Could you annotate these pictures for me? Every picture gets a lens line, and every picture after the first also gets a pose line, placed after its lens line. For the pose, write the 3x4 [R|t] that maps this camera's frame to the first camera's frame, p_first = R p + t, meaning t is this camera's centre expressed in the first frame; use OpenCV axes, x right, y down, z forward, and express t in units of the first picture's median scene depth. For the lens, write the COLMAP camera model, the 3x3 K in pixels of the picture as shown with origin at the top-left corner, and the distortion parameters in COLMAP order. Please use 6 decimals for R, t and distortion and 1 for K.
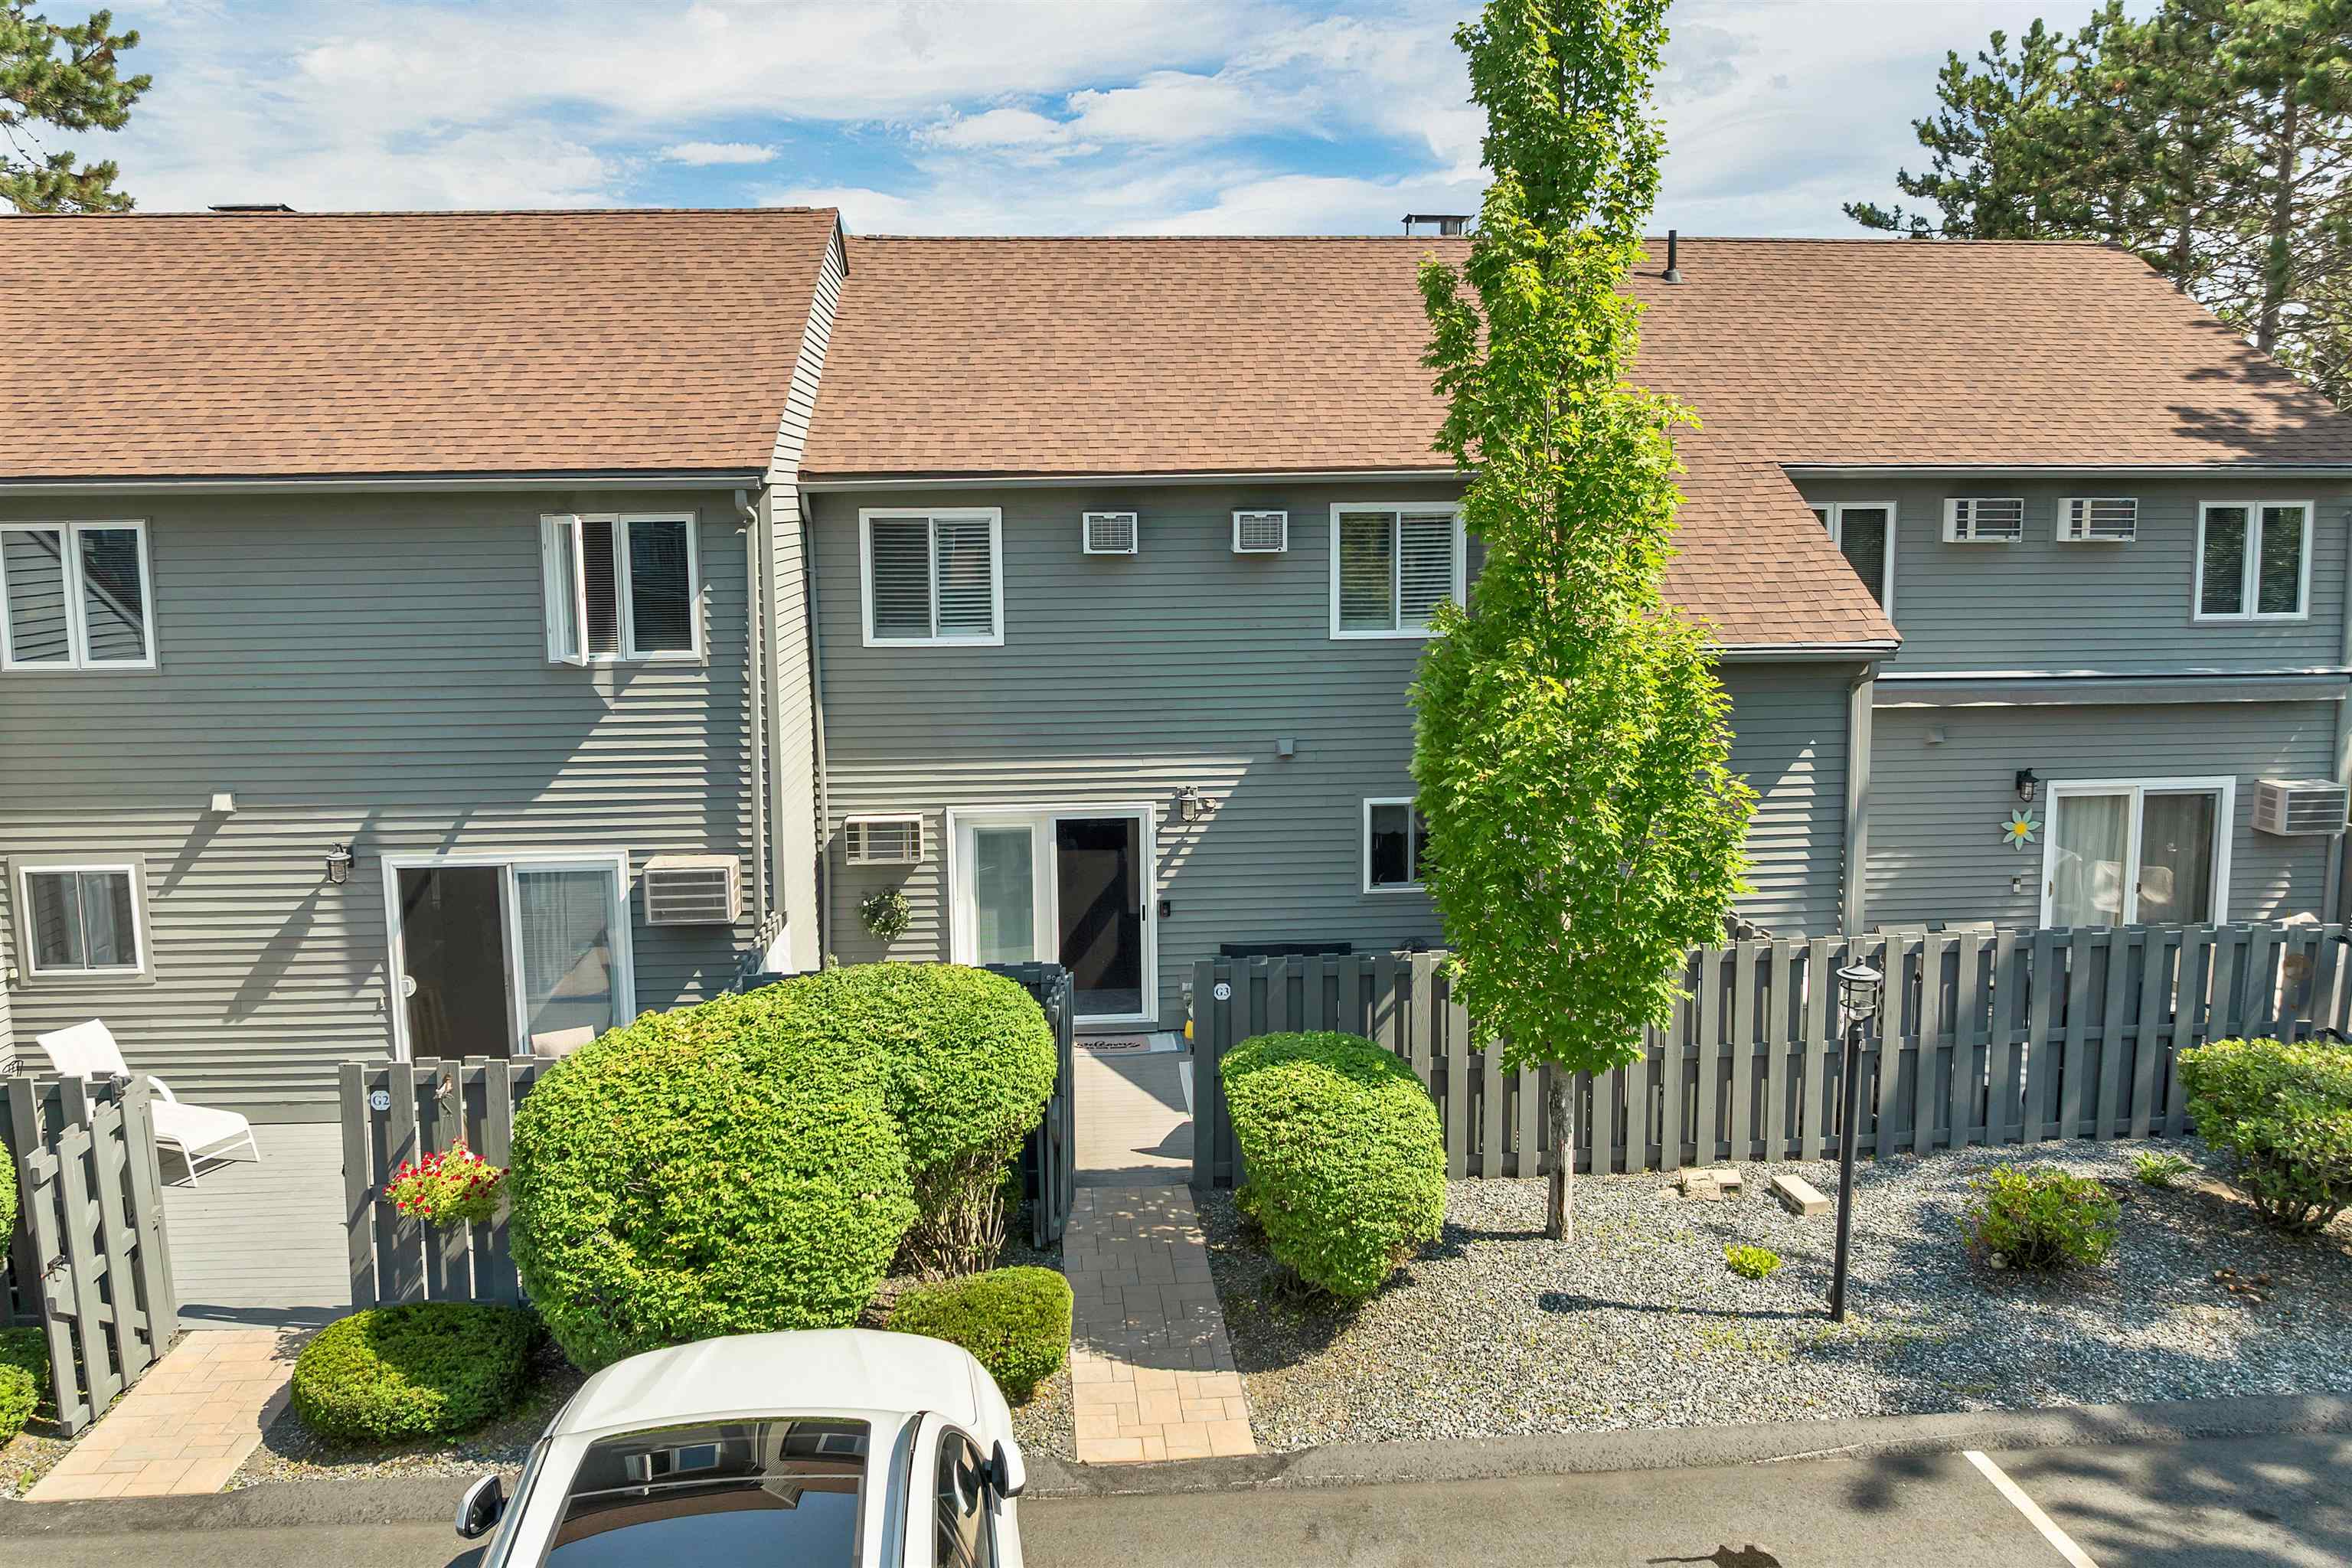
lens RADIAL K [[1730.0, 0, 1185.5], [0, 1730.0, 710.8], [0, 0, 1]] dist [-0.038731, 0.000509]
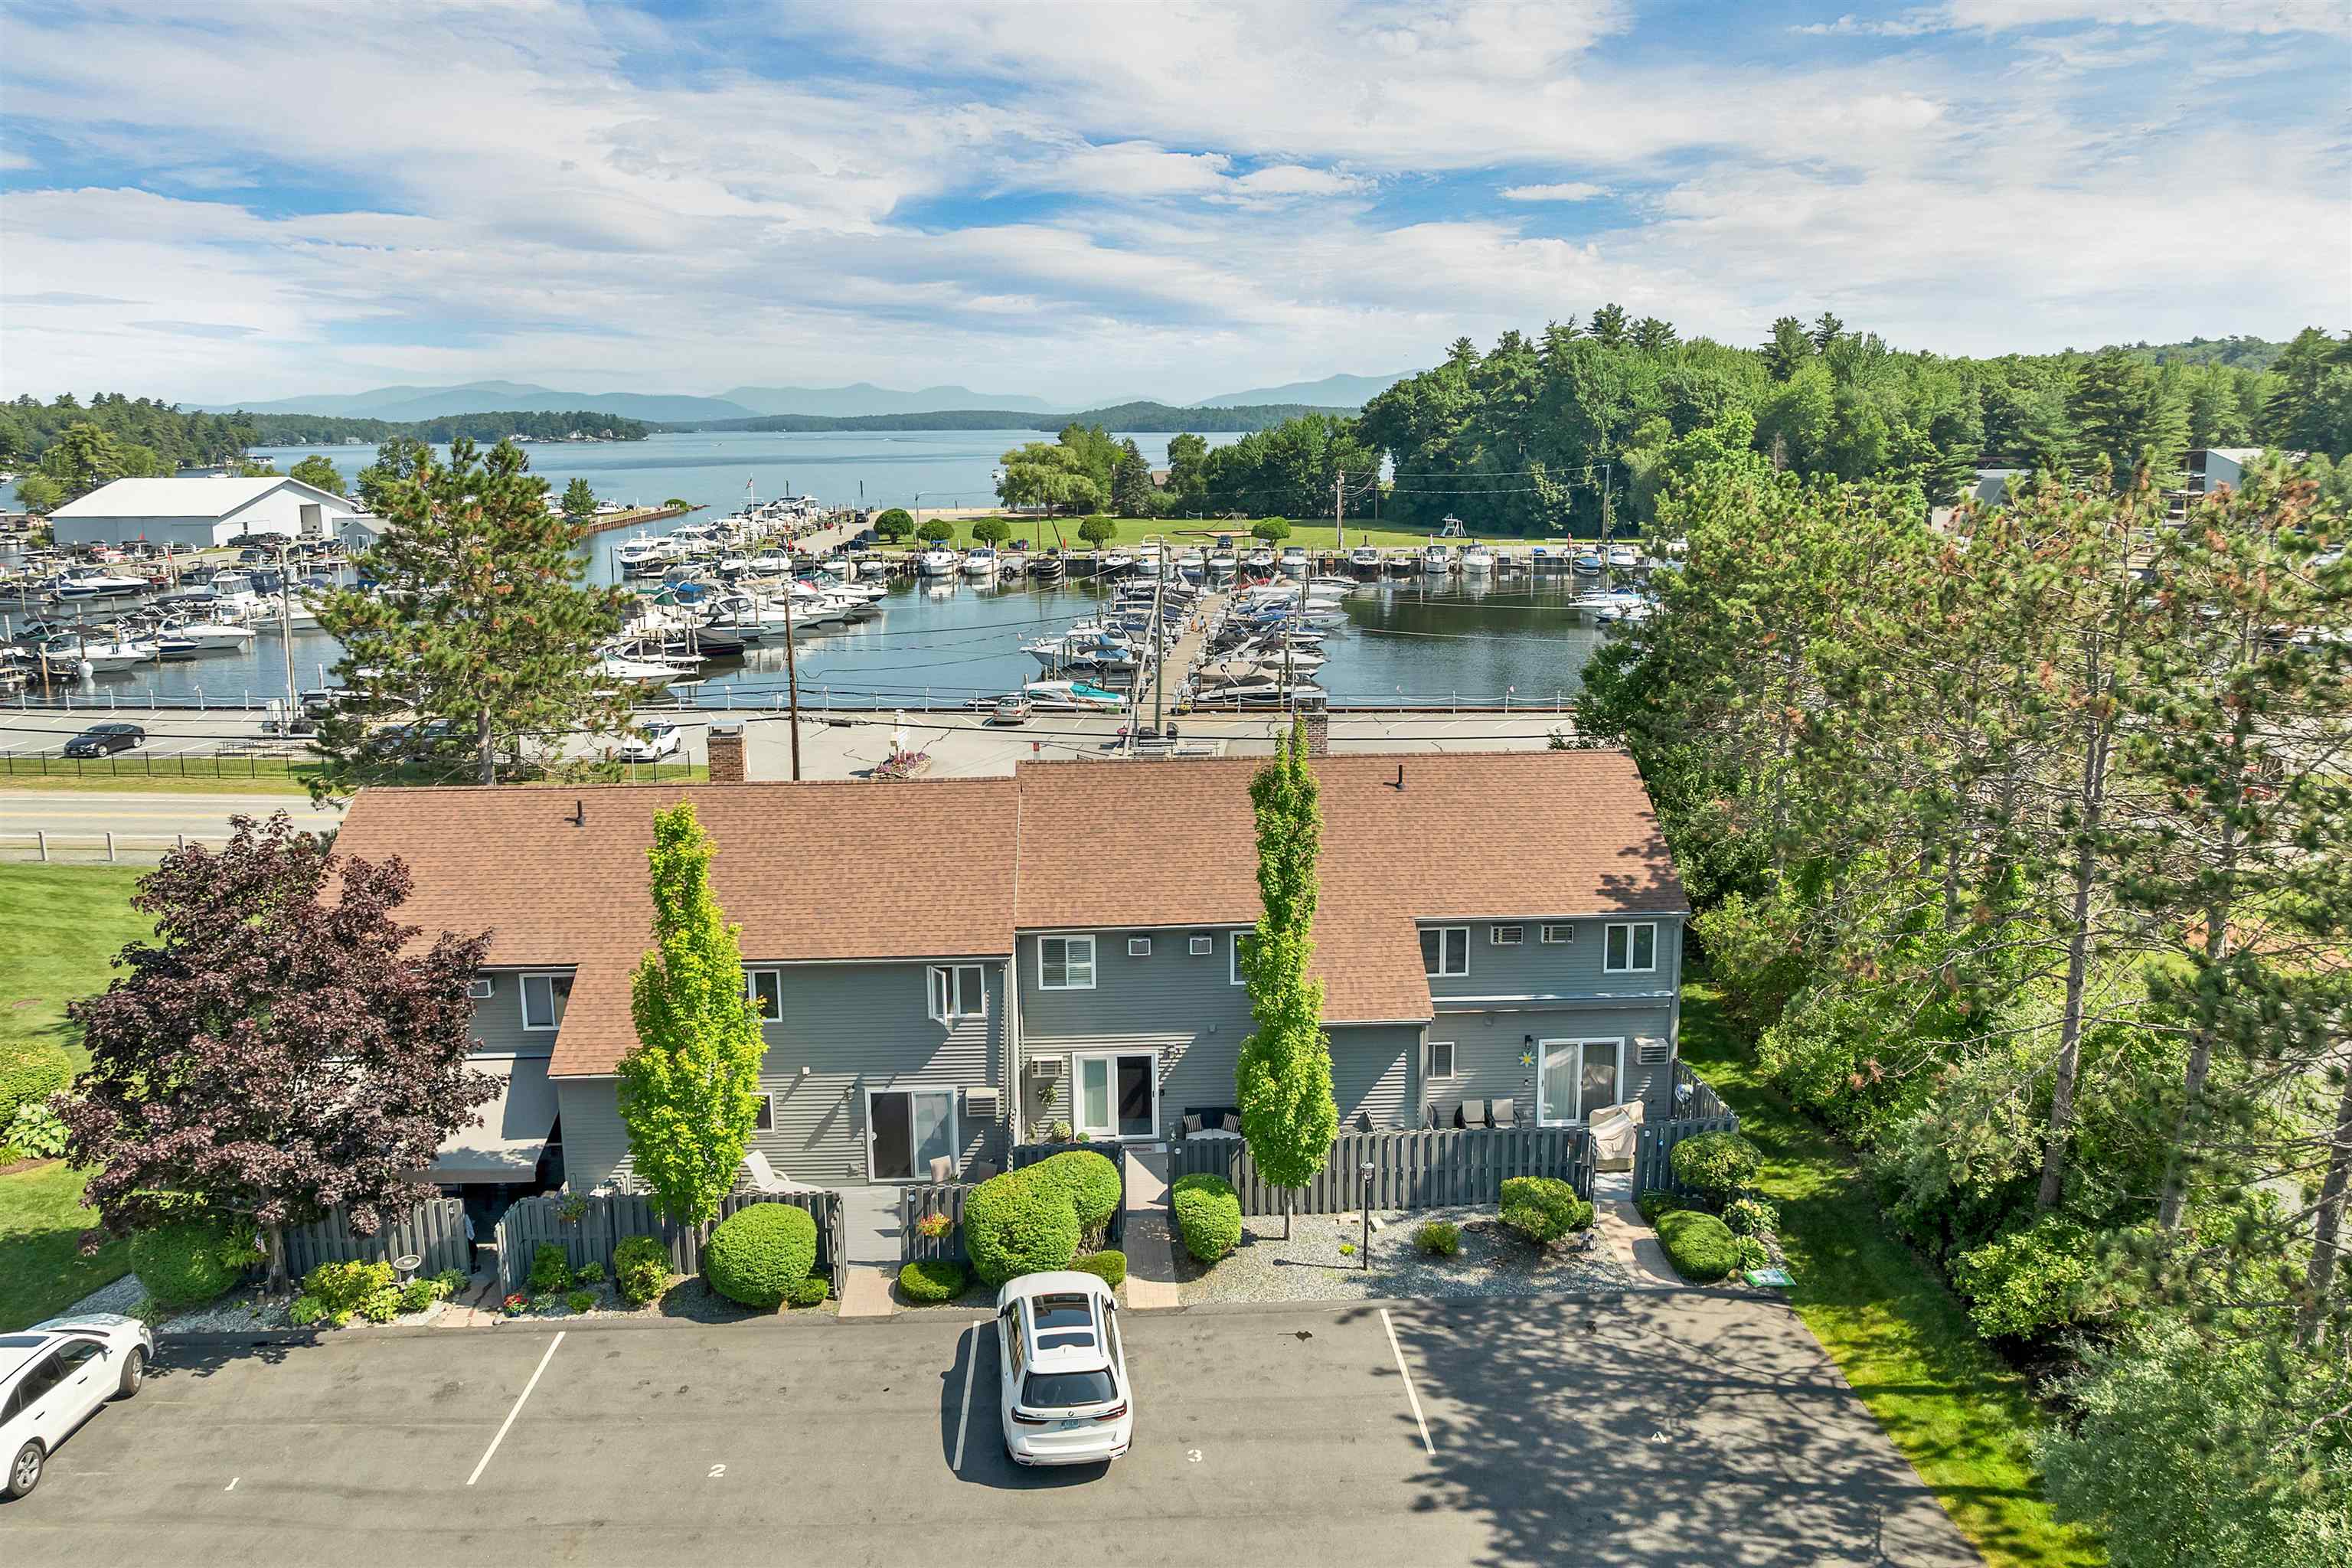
lens RADIAL K [[1730.0, 0, 1185.5], [0, 1730.0, 710.8], [0, 0, 1]] dist [-0.038731, 0.000509]
pose [[0.999757, 0.004974, -0.021470, 0.081488], [-0.003820, 0.998561, 0.053488, -0.637436], [0.021705, -0.053393, 0.998338, -1.608001]]
